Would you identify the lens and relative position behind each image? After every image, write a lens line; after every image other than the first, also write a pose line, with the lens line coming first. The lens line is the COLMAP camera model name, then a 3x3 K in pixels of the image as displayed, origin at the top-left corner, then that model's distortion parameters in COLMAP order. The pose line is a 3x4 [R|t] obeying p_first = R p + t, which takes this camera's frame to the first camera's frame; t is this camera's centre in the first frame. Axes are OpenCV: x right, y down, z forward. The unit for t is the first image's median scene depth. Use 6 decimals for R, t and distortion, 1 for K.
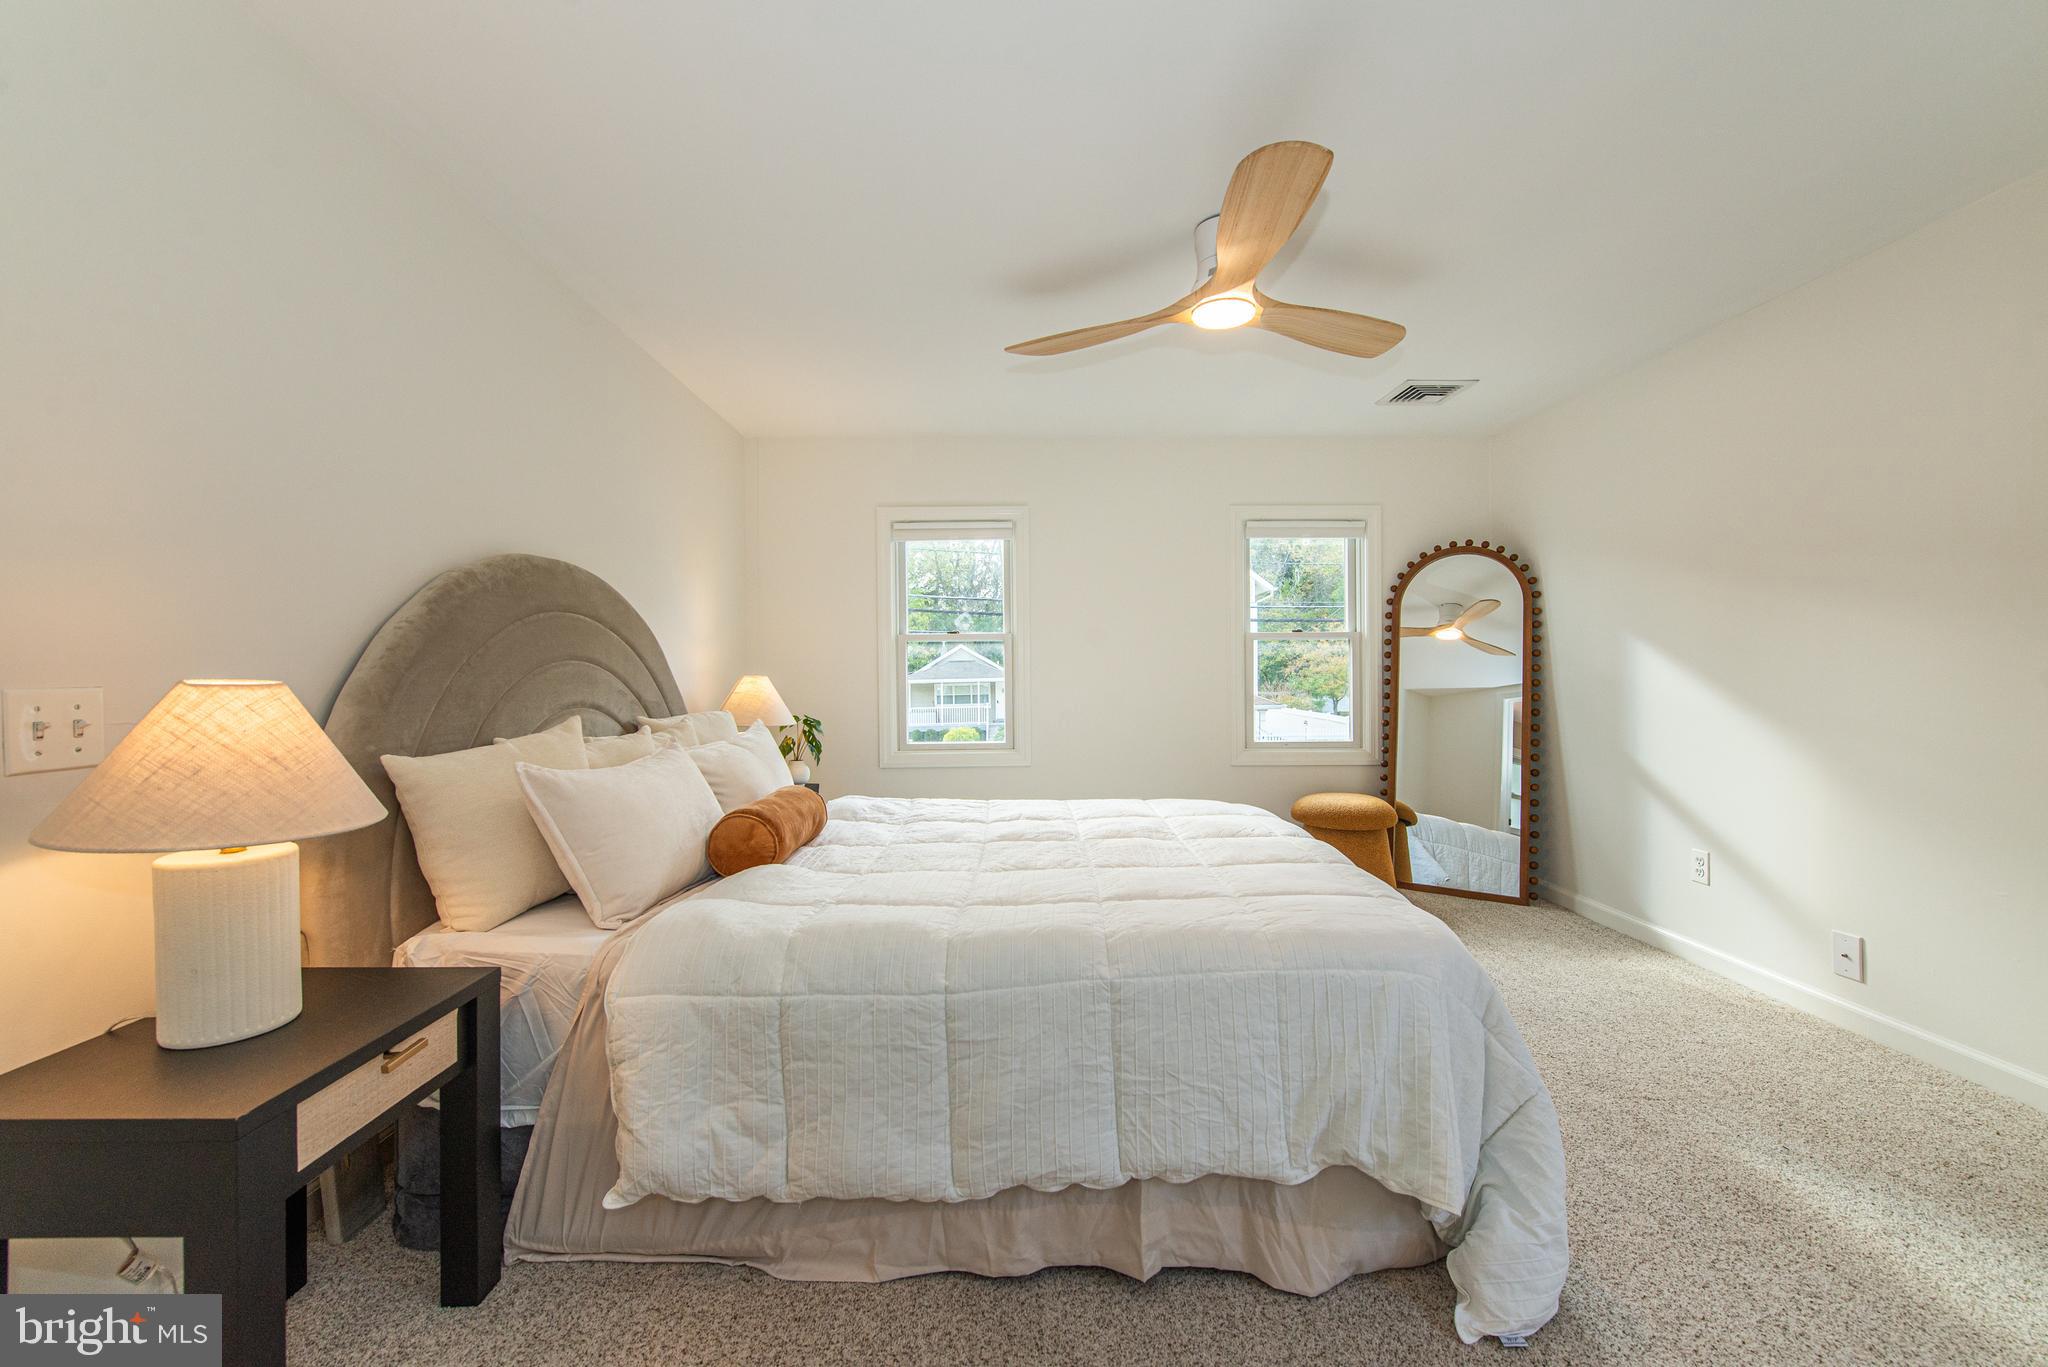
lens RADIAL K [[776.3, 0, 1020.2], [0, 776.3, 680.6], [0, 0, 1]] dist [0.012745, -0.000491]
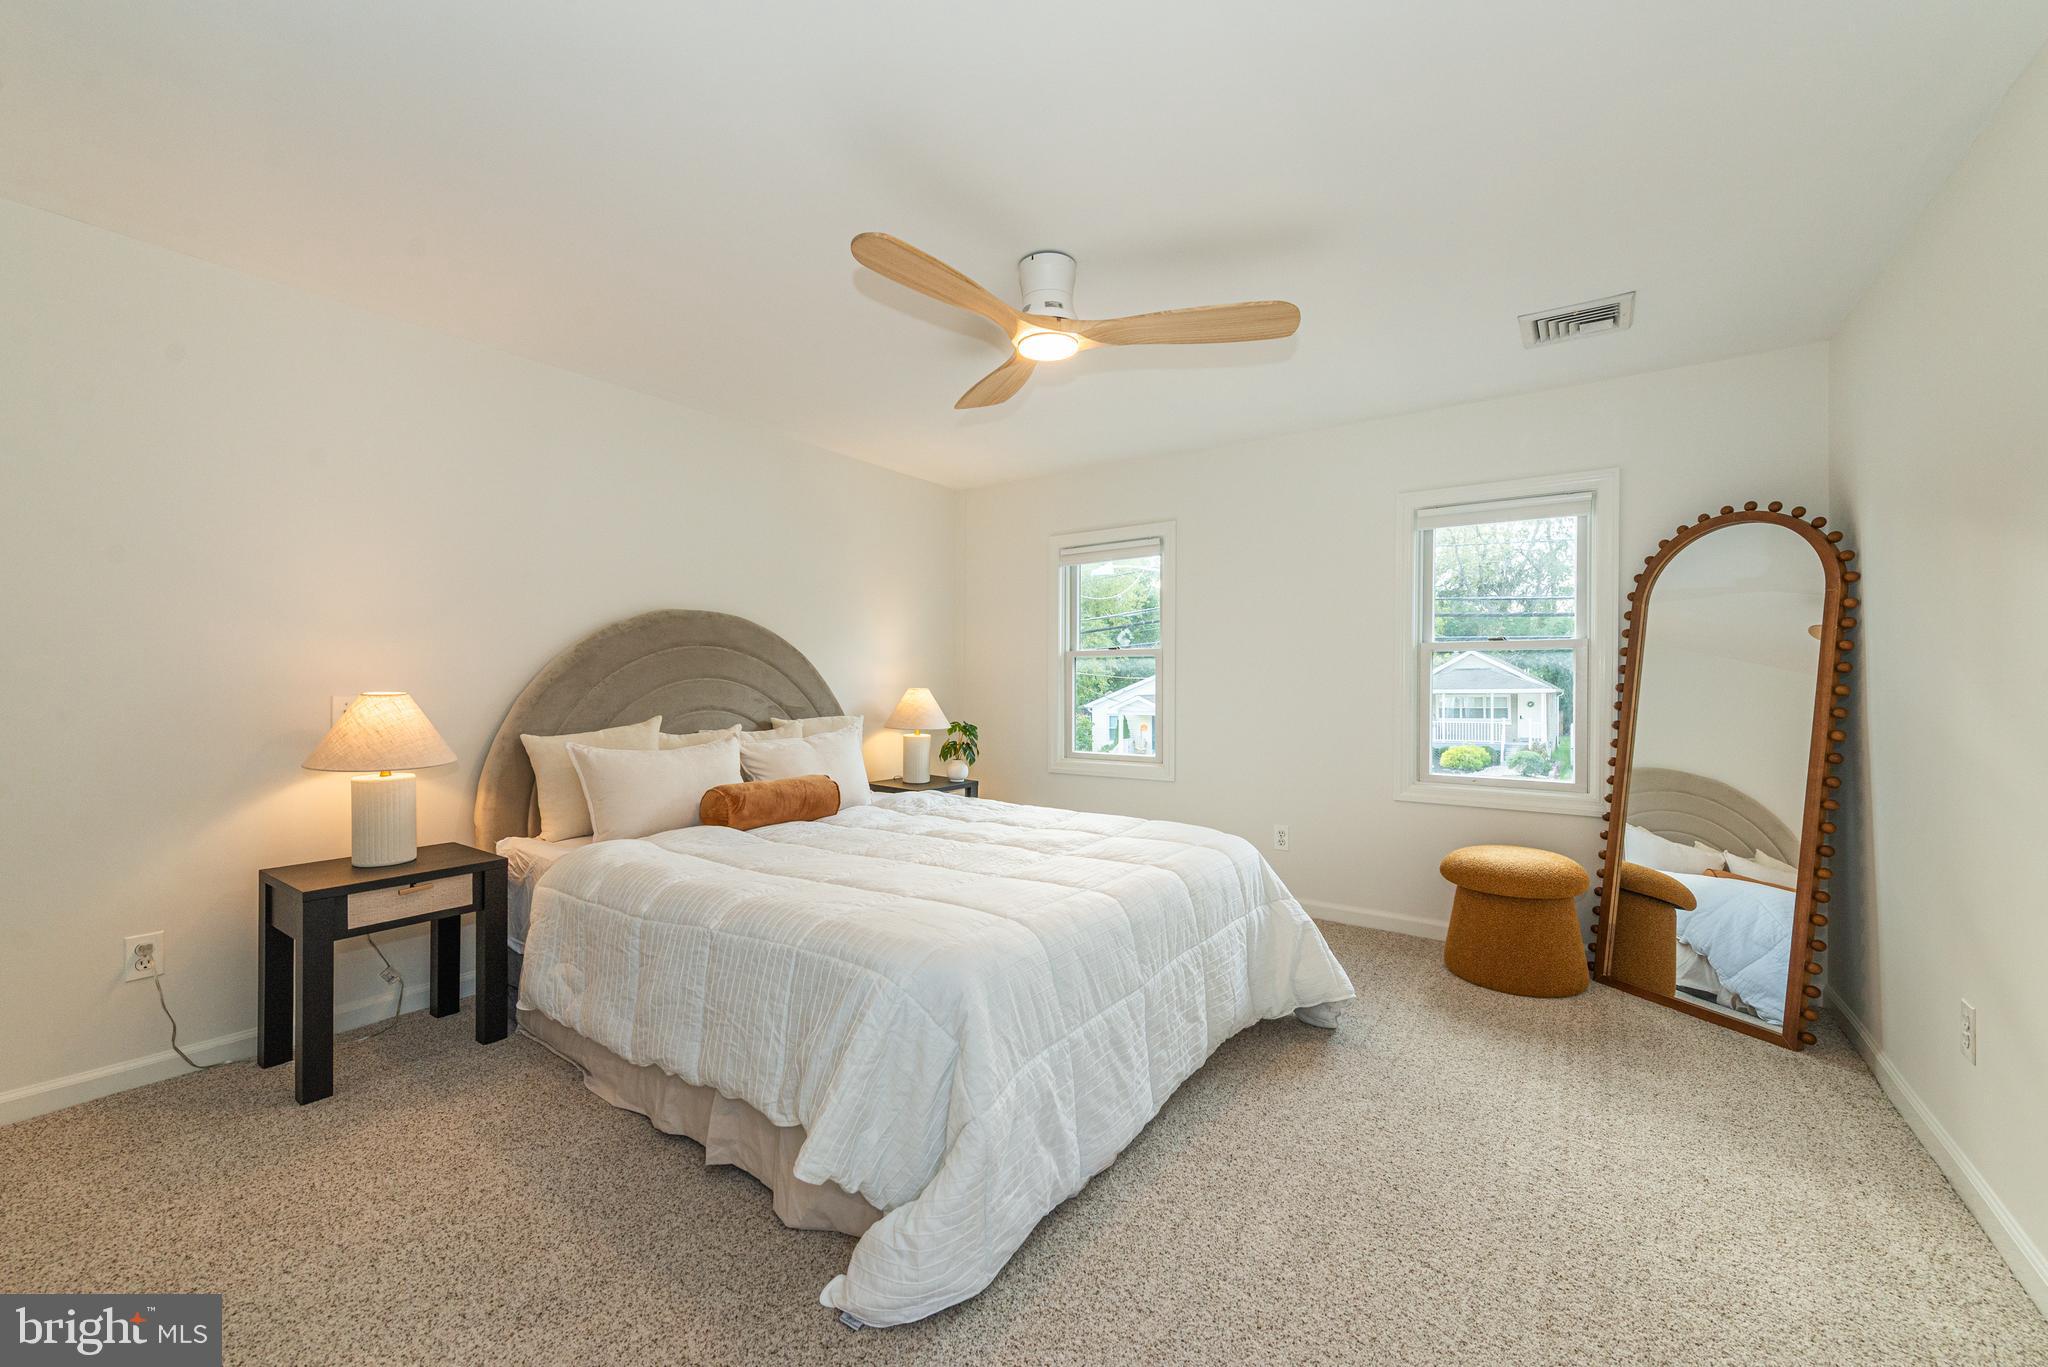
lens RADIAL K [[776.3, 0, 1024.1], [0, 776.3, 678.8], [0, 0, 1]] dist [0.012745, -0.000491]
pose [[0.825573, 0.005447, -0.564270, 0.466071], [-0.012616, 0.999882, -0.008806, -0.011649], [0.564155, 0.014389, 0.825544, 0.076393]]
